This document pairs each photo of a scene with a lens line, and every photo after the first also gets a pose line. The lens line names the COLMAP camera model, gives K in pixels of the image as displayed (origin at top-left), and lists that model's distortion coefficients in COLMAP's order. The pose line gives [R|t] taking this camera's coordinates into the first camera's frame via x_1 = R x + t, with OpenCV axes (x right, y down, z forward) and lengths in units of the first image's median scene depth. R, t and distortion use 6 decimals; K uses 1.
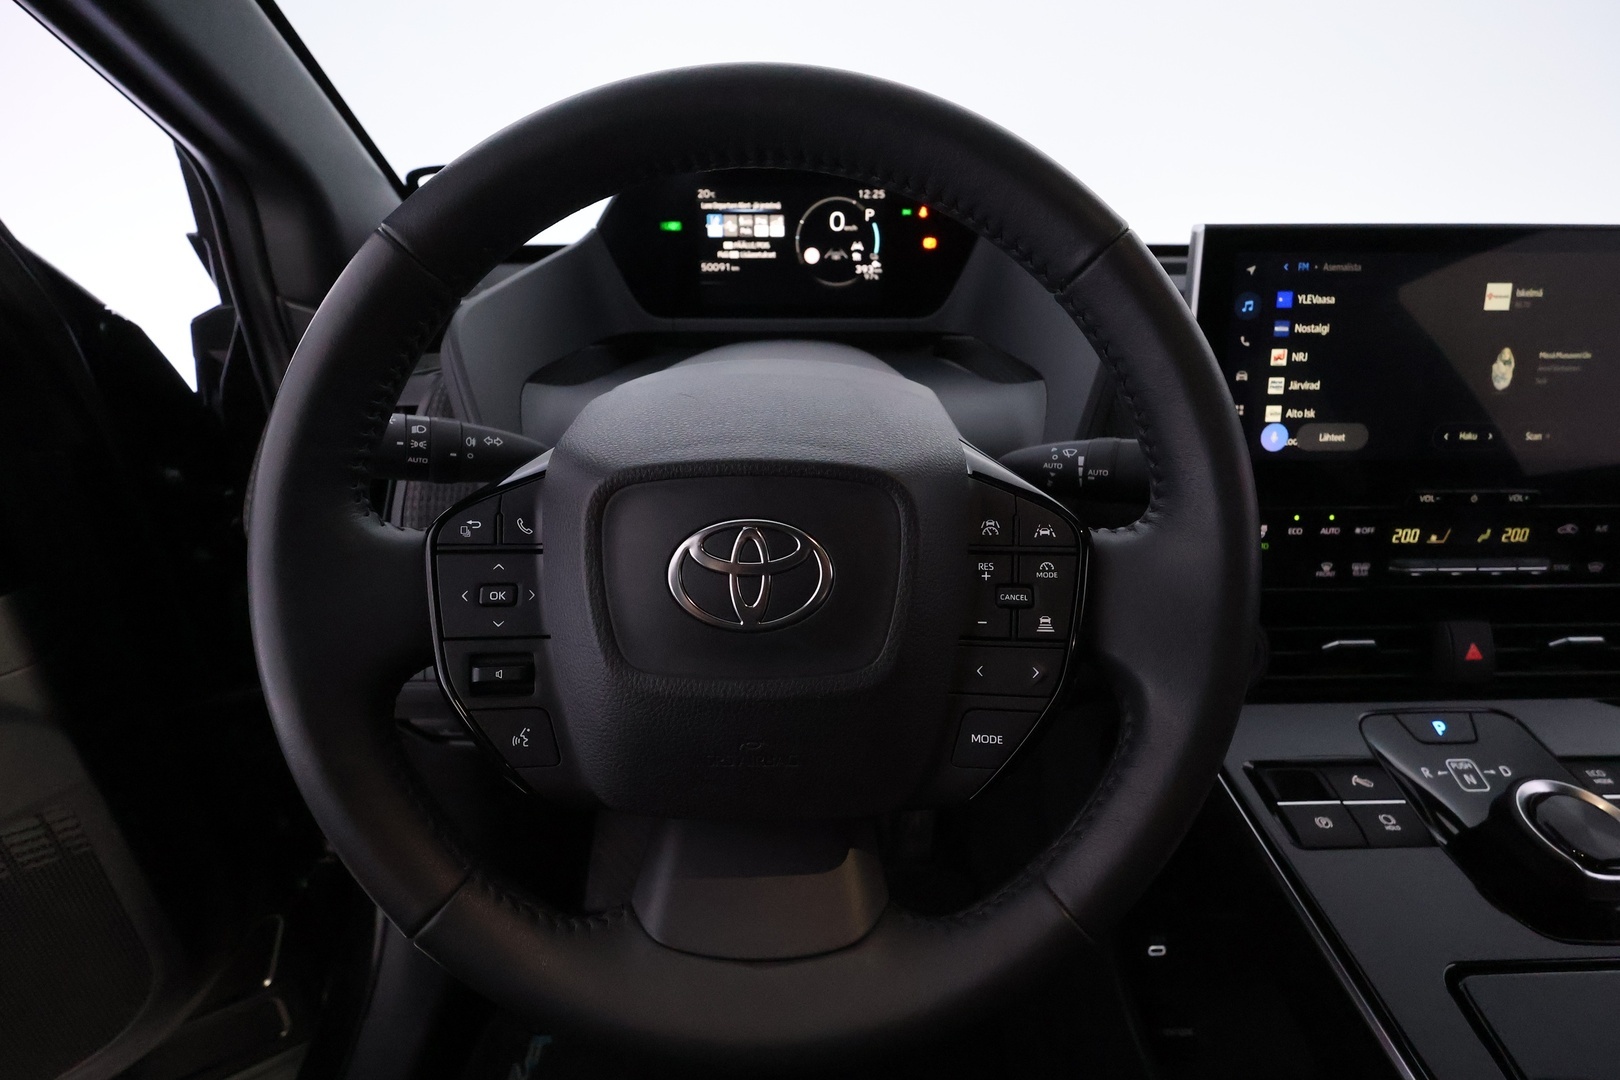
lens RADIAL K [[755.0, 0, 816.5], [0, 755.0, 543.0], [0, 0, 1]] dist [-0.001105, -0.000030]
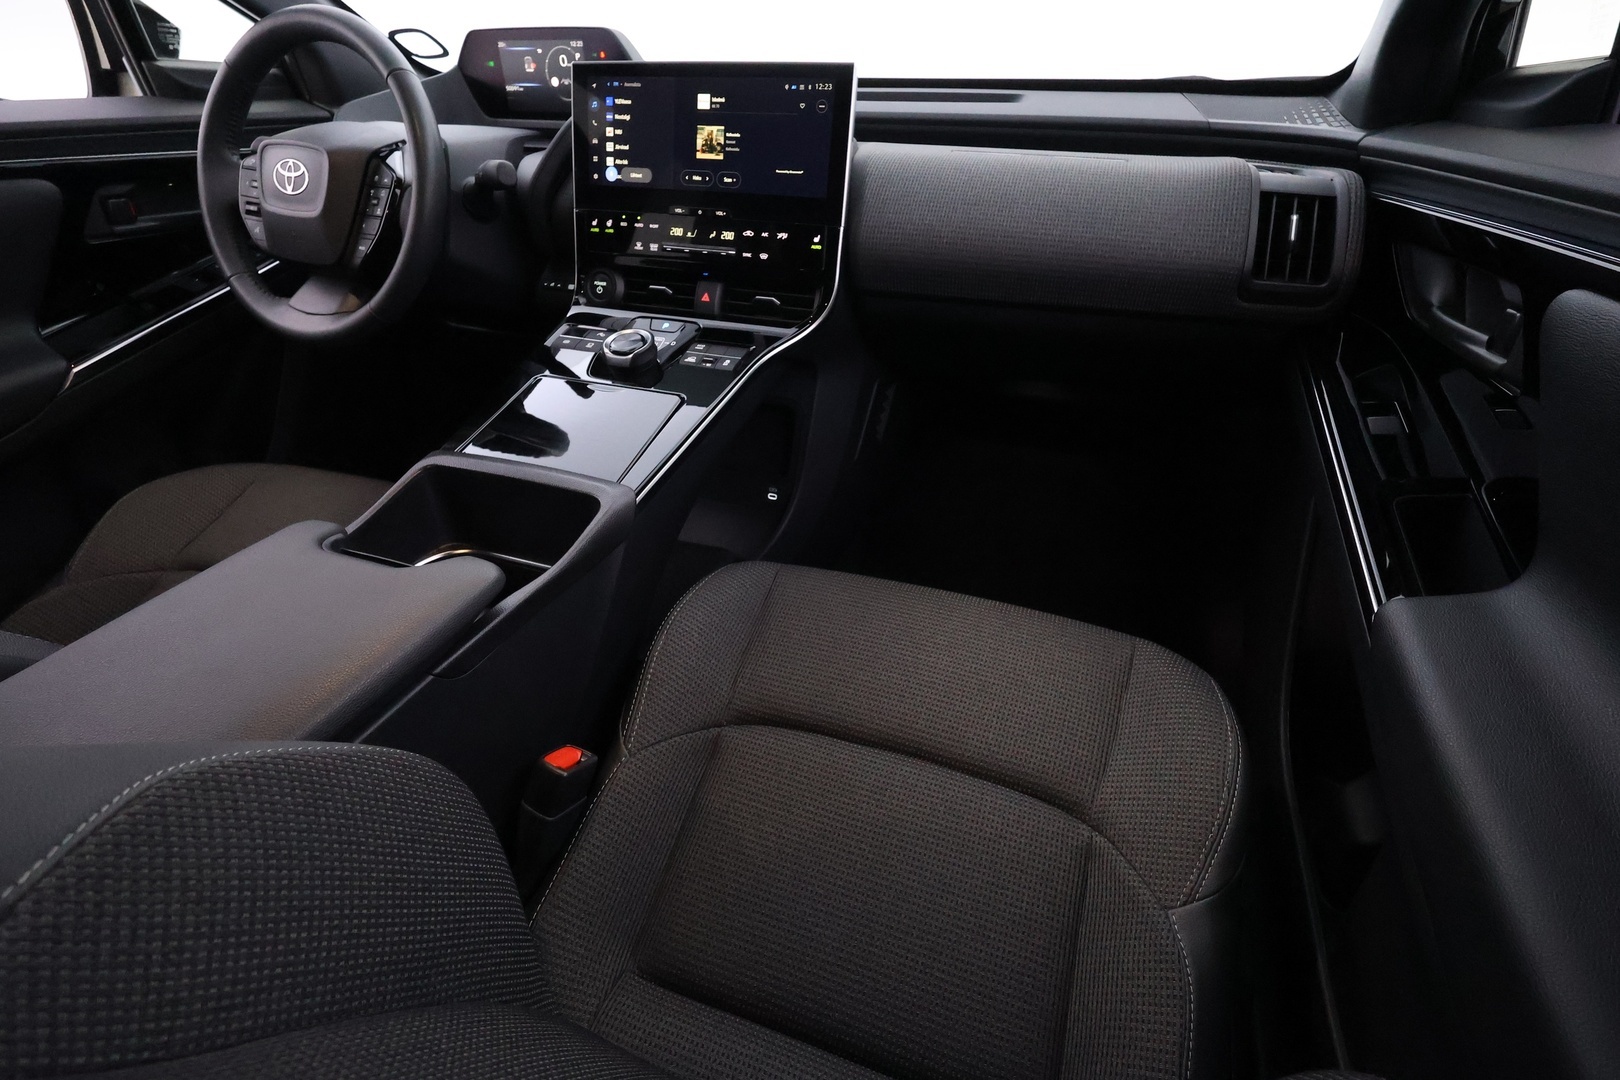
lens RADIAL K [[755.0, 0, 816.5], [0, 755.0, 543.0], [0, 0, 1]] dist [-0.001105, -0.000030]
pose [[0.927734, 0.198961, -0.315792, 2.009192], [-0.143979, 0.971362, 0.189013, 0.376905], [0.344355, -0.129886, 0.929811, -0.878061]]
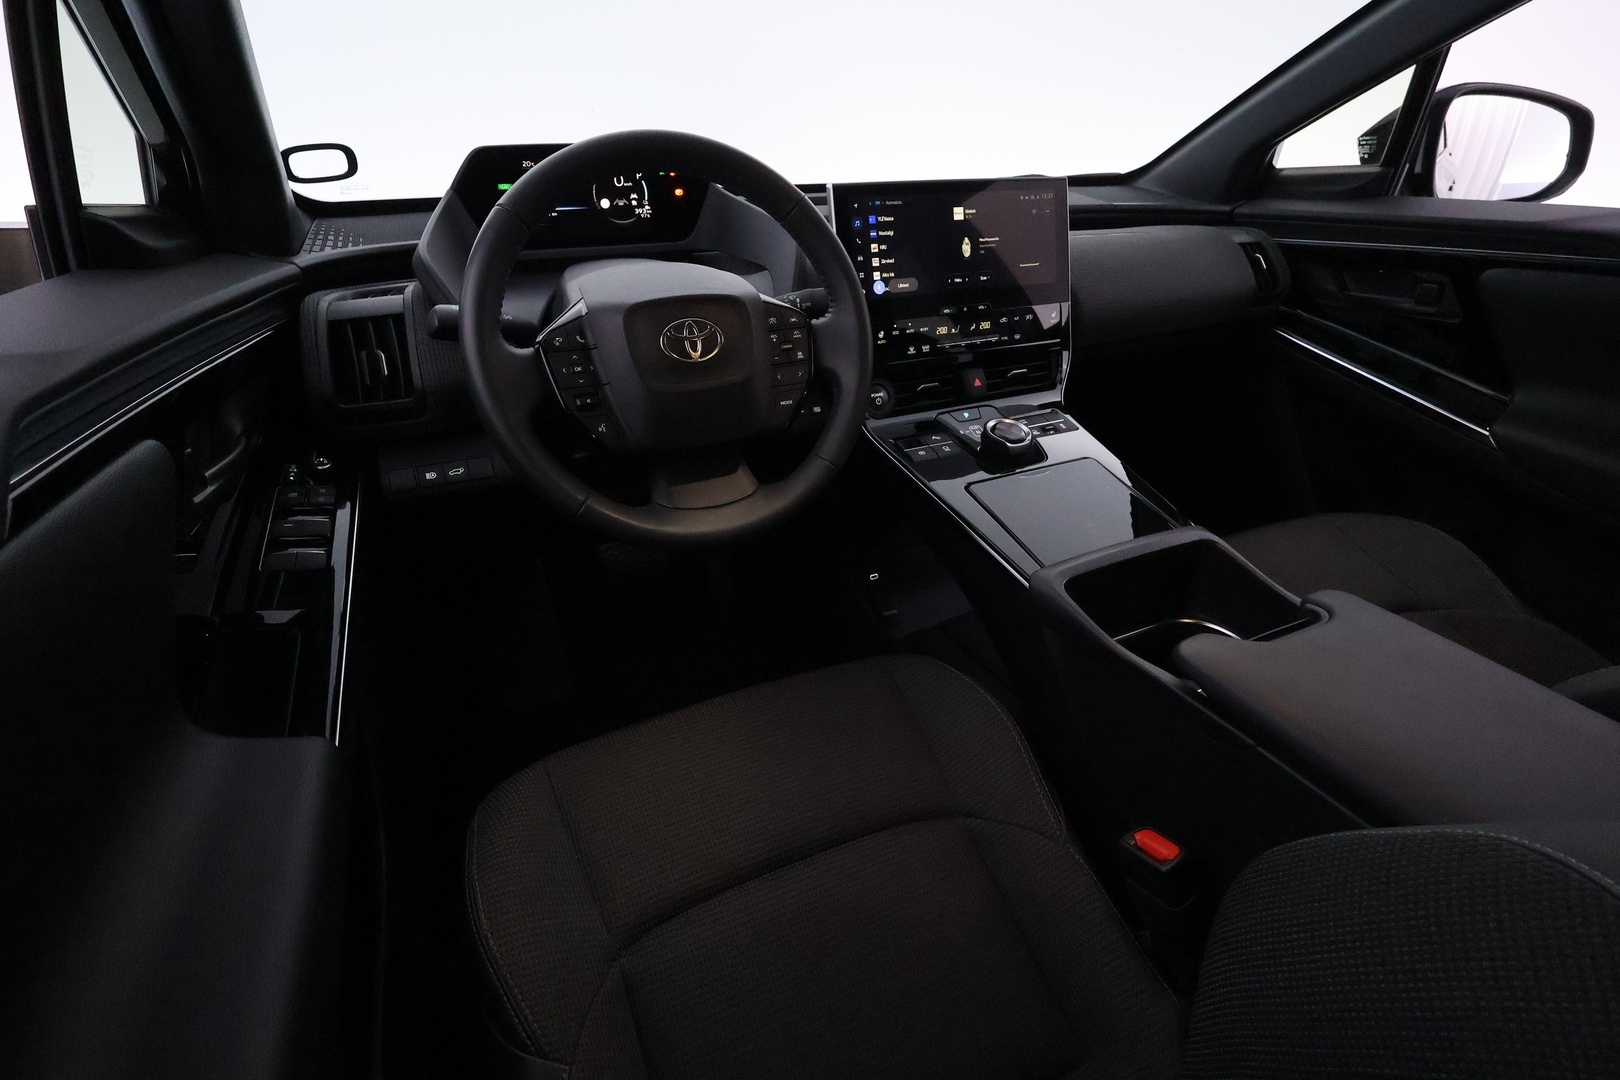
lens RADIAL K [[755.0, 0, 816.5], [0, 755.0, 543.0], [0, 0, 1]] dist [-0.001105, -0.000030]
pose [[0.913902, -0.197932, 0.354411, -0.437513], [0.168119, 0.979227, 0.113358, 0.289940], [-0.369486, -0.044015, 0.928193, -0.917194]]
